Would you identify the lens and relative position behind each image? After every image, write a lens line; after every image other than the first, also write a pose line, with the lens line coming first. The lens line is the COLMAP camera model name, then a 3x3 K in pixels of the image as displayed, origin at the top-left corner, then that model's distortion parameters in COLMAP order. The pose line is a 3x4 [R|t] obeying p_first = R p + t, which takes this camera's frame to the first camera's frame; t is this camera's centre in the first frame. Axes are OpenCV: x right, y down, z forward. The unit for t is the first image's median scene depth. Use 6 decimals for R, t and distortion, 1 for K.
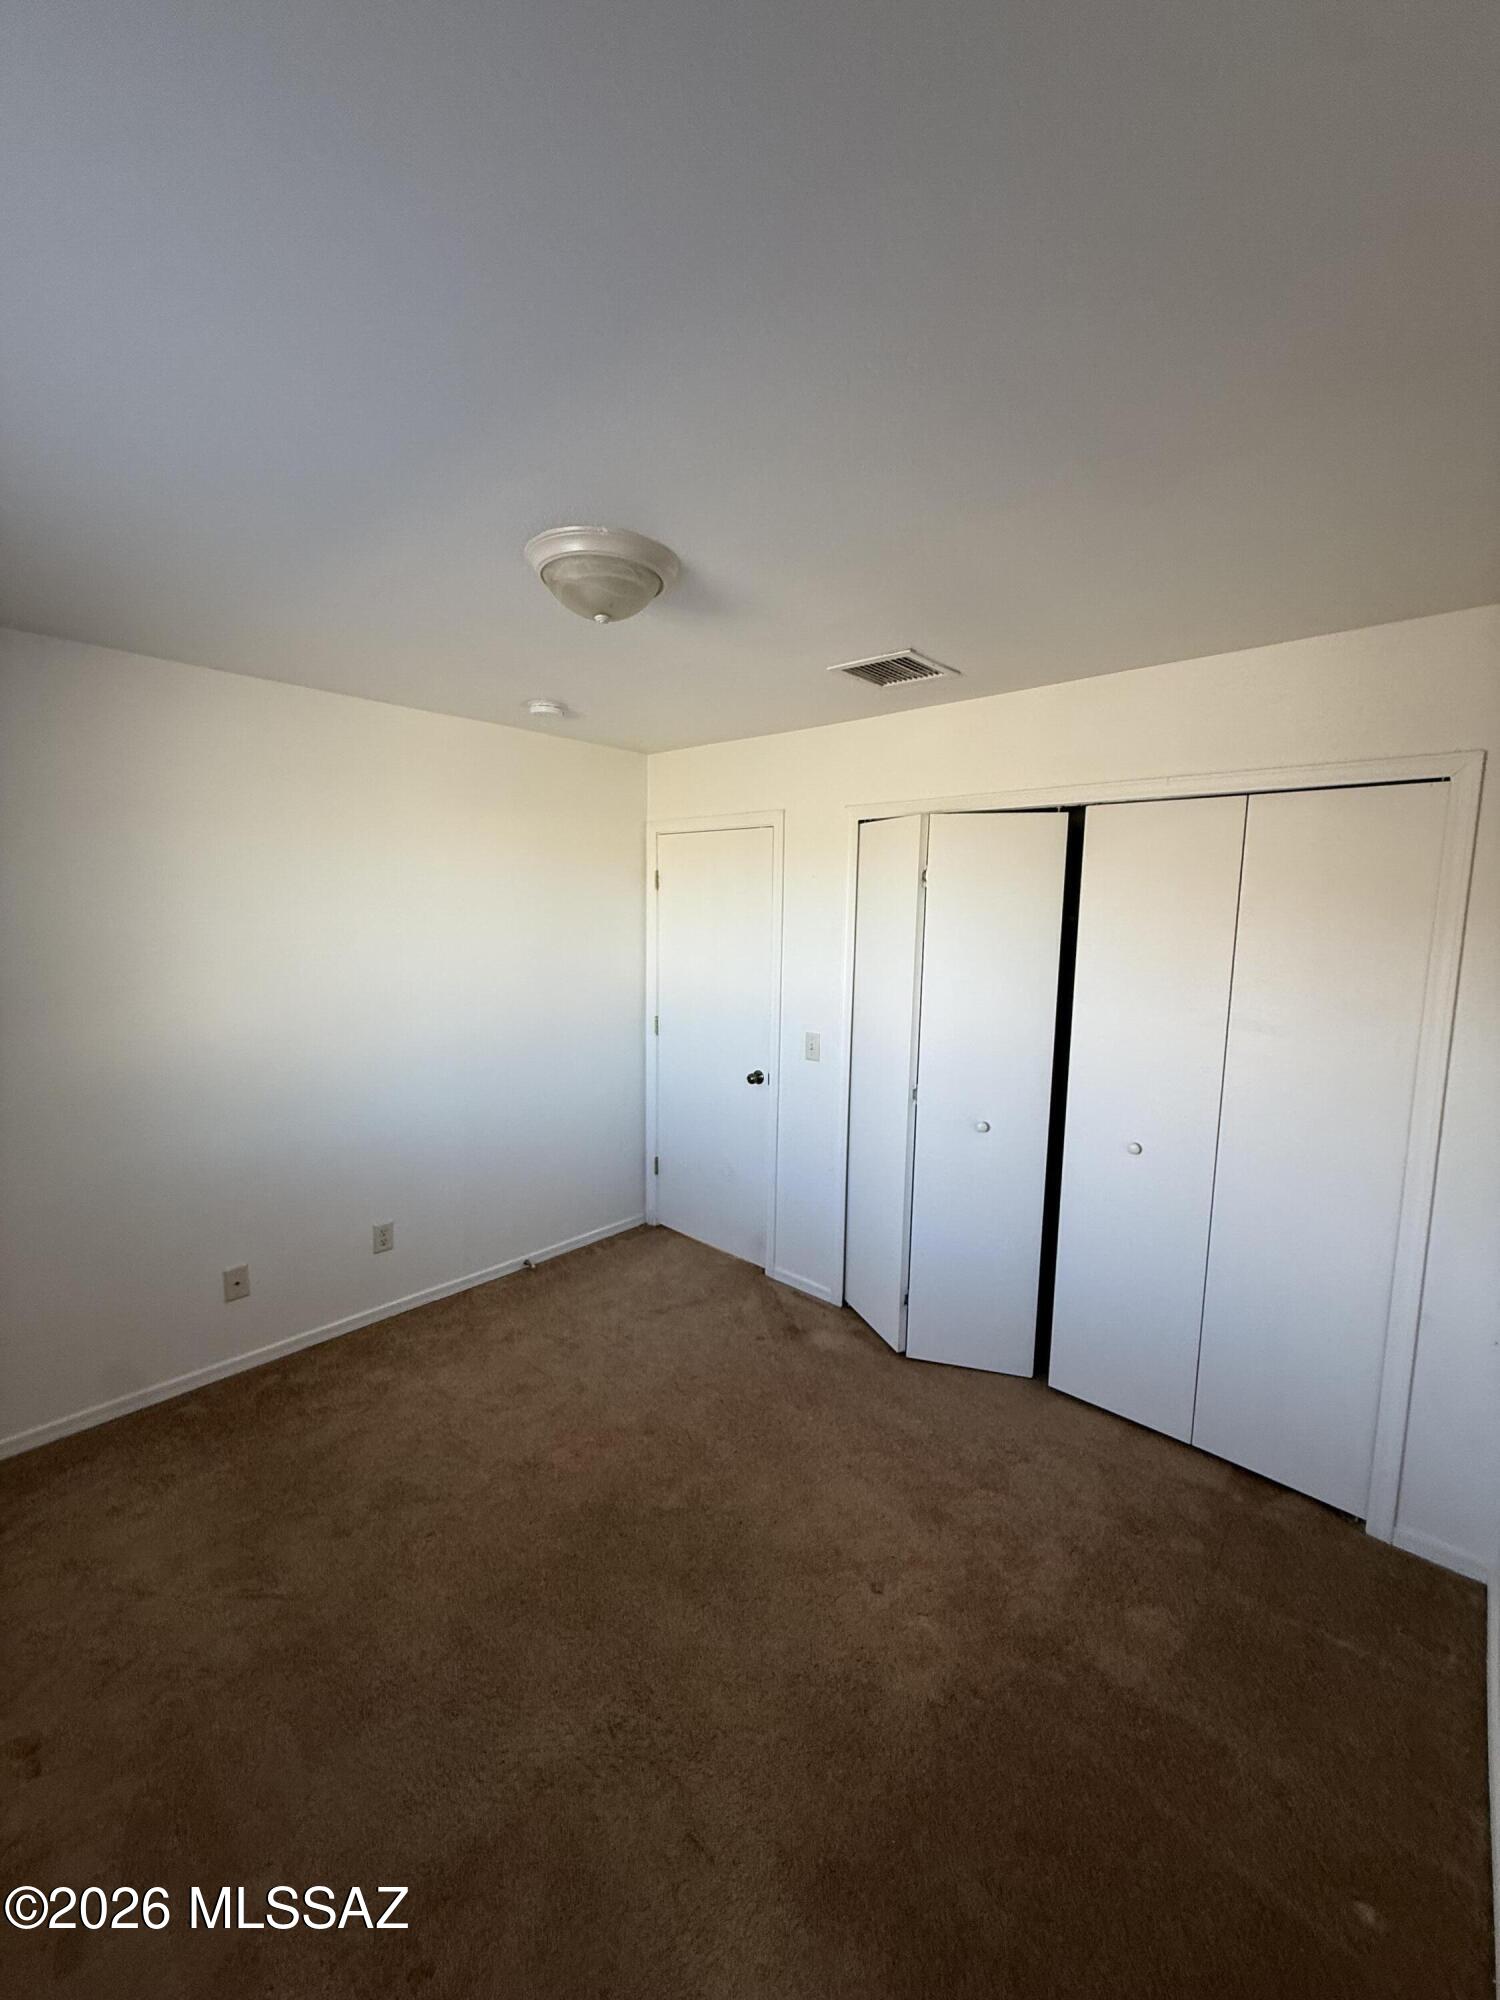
lens RADIAL K [[803.8, 0, 734.2], [0, 803.8, 1000.2], [0, 0, 1]] dist [0.003220, -0.000099]
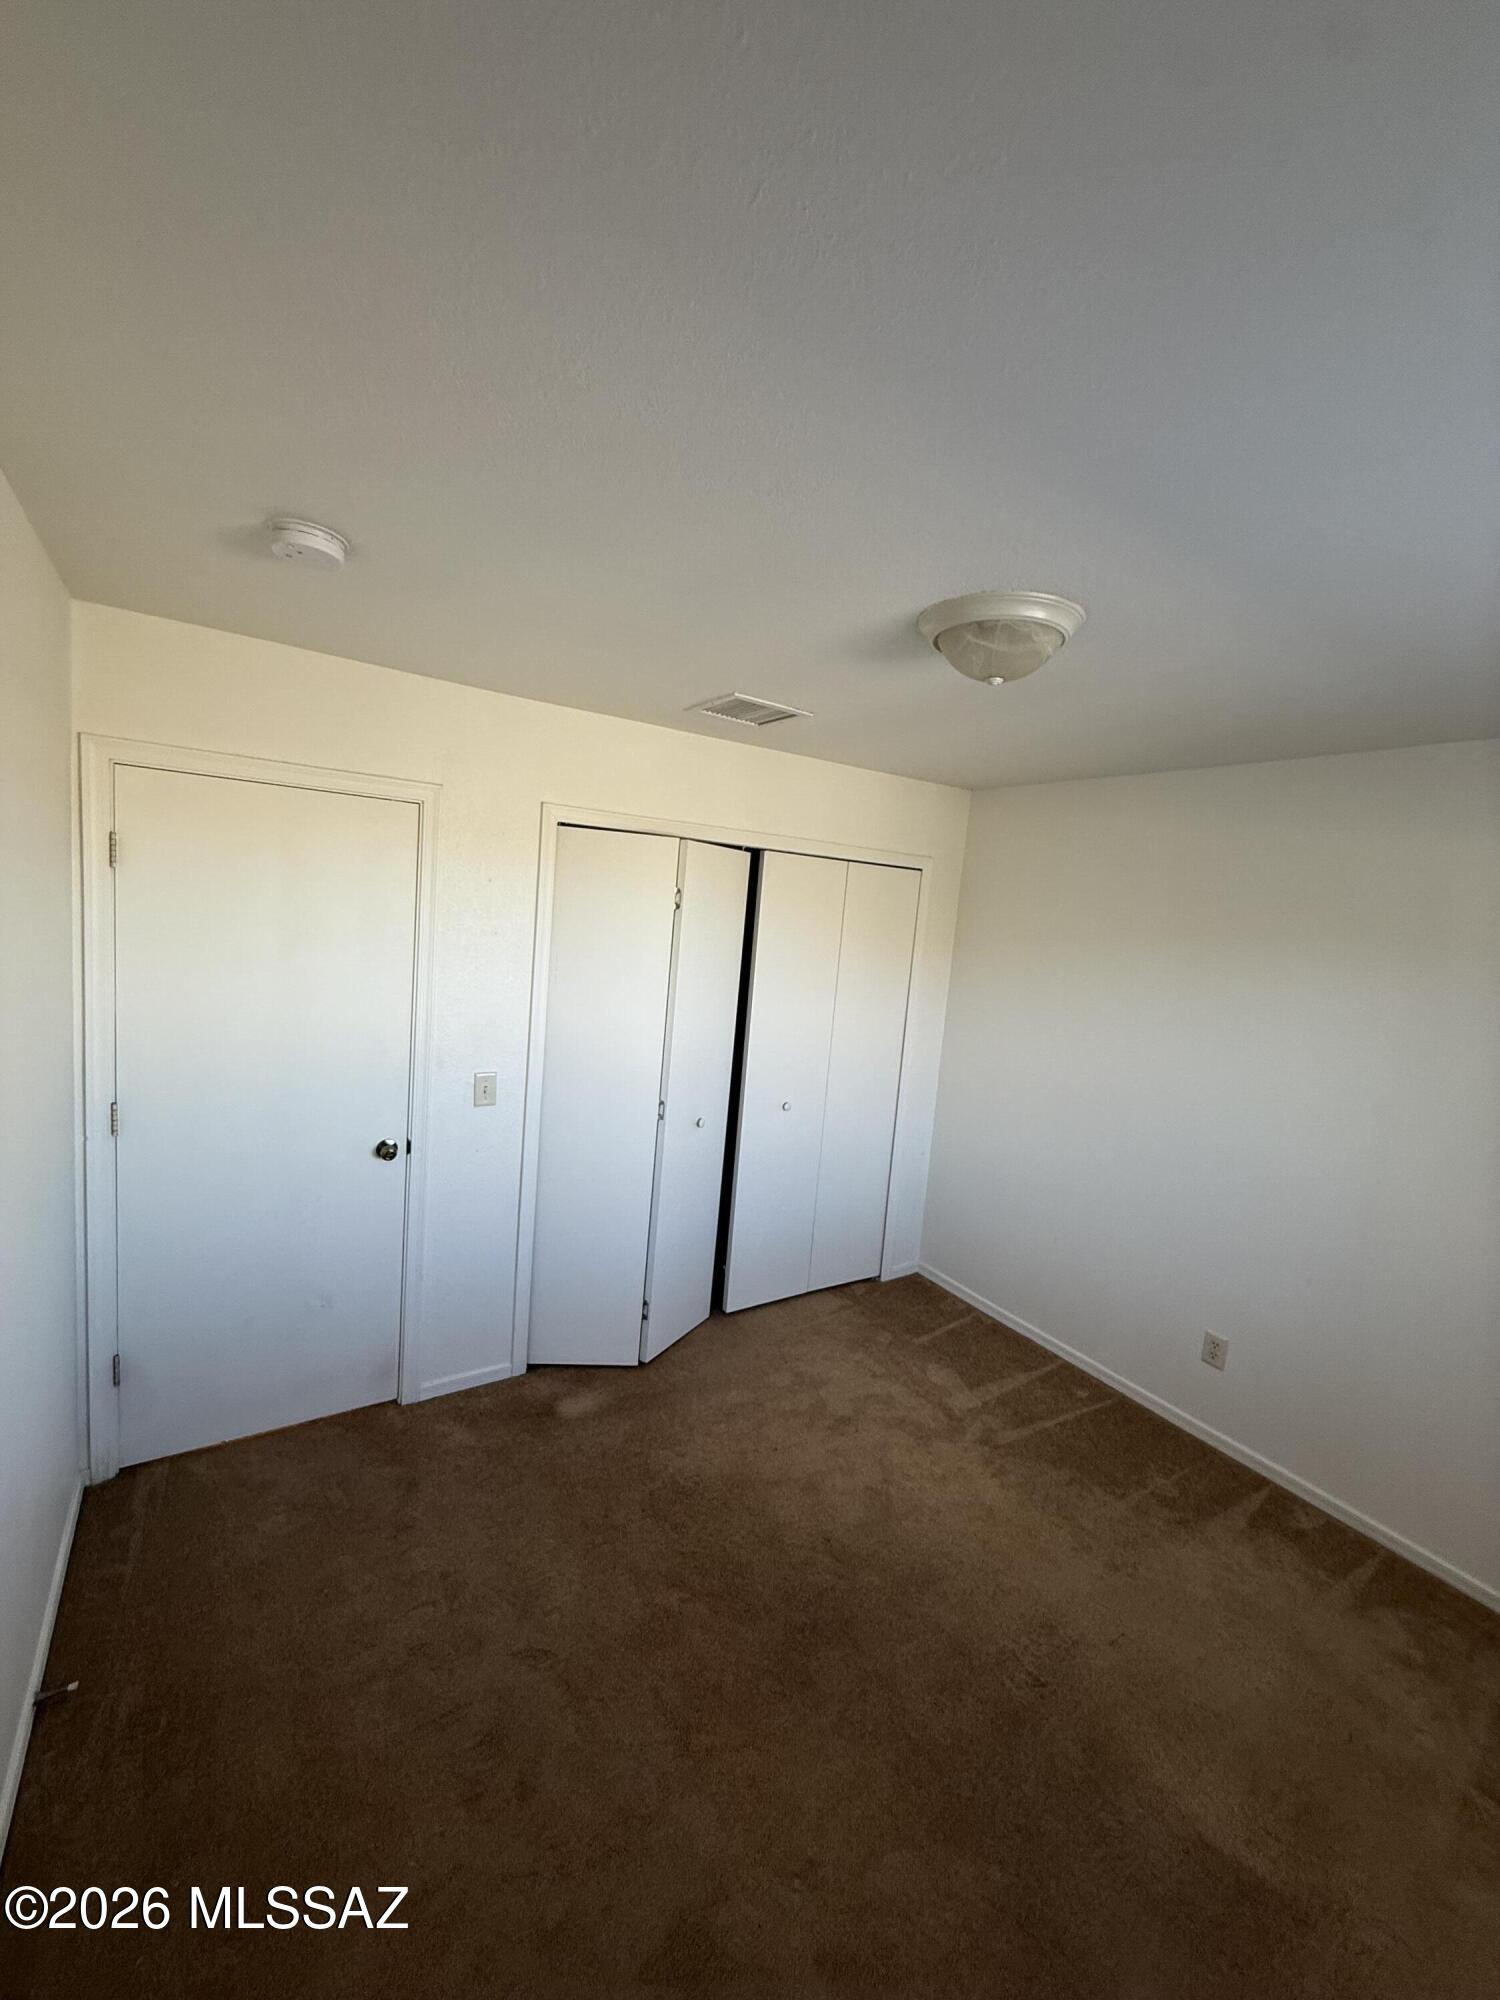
lens RADIAL K [[803.8, 0, 758.4], [0, 803.8, 1010.2], [0, 0, 1]] dist [0.003220, -0.000099]
pose [[0.230261, -0.124402, 0.965145, -0.833267], [0.034491, 0.992215, 0.119663, -0.149219], [-0.972518, 0.005735, 0.232759, 0.743292]]
